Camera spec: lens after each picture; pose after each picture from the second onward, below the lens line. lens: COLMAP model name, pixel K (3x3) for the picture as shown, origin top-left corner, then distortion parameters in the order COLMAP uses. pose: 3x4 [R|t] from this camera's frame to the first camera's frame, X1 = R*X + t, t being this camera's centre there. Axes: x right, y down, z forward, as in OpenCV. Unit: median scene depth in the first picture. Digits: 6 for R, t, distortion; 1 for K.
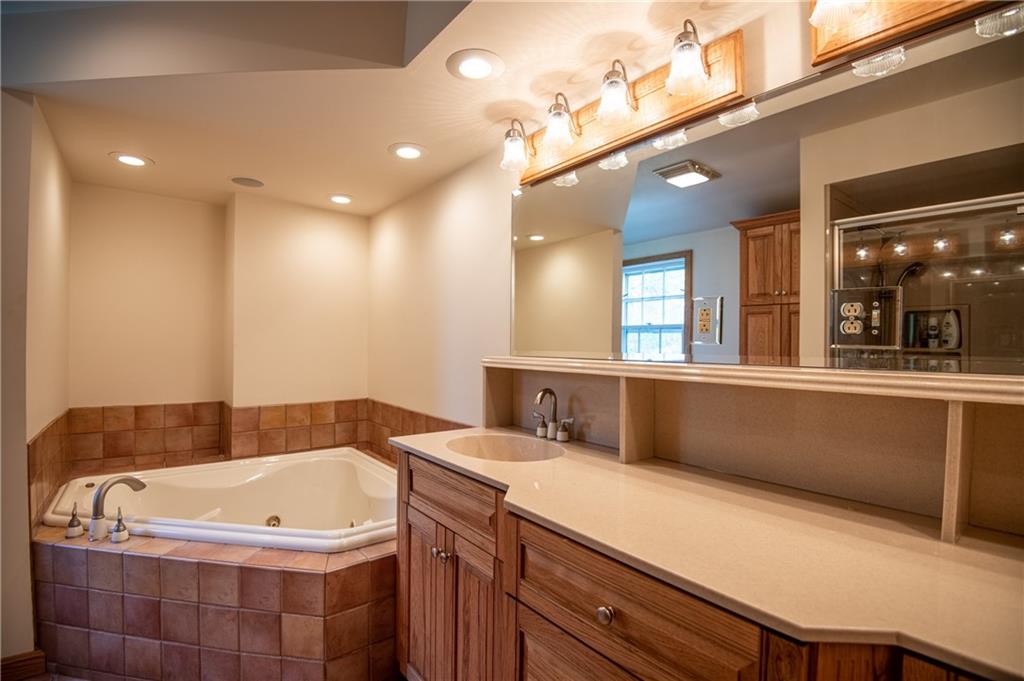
lens RADIAL K [[483.9, 0, 514.2], [0, 483.9, 345.1], [0, 0, 1]] dist [0.000656, -0.027808]
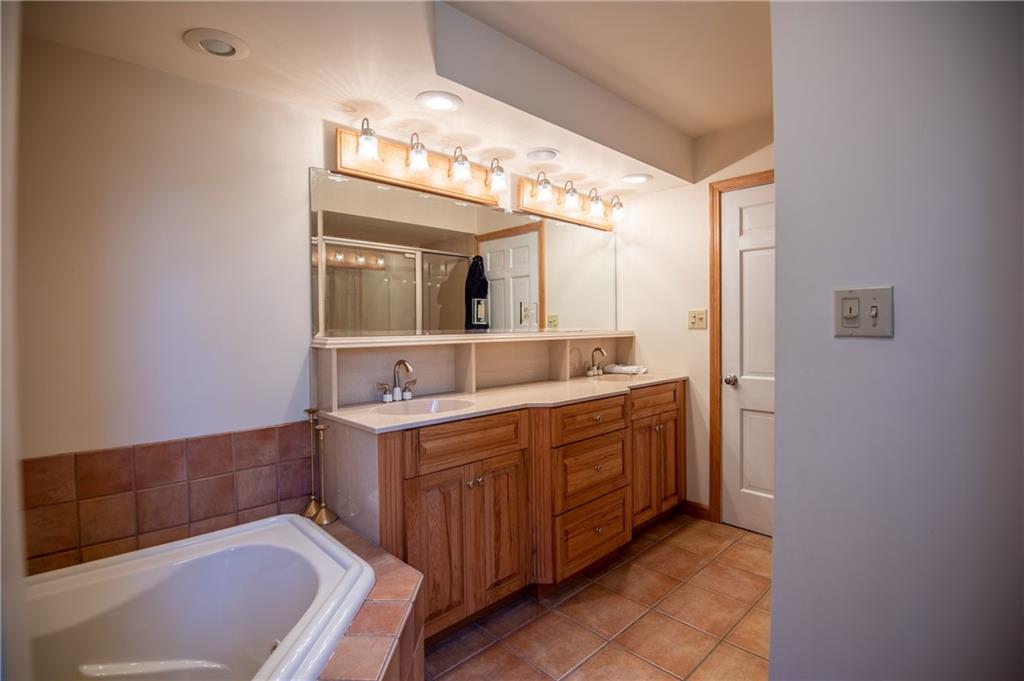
lens RADIAL K [[483.9, 0, 514.2], [0, 483.9, 345.1], [0, 0, 1]] dist [0.000656, -0.027808]
pose [[-0.101529, -0.057428, 0.993174, -1.253052], [0.009463, 0.998232, 0.058687, -0.022371], [-0.994788, 0.015357, -0.100806, 0.864908]]
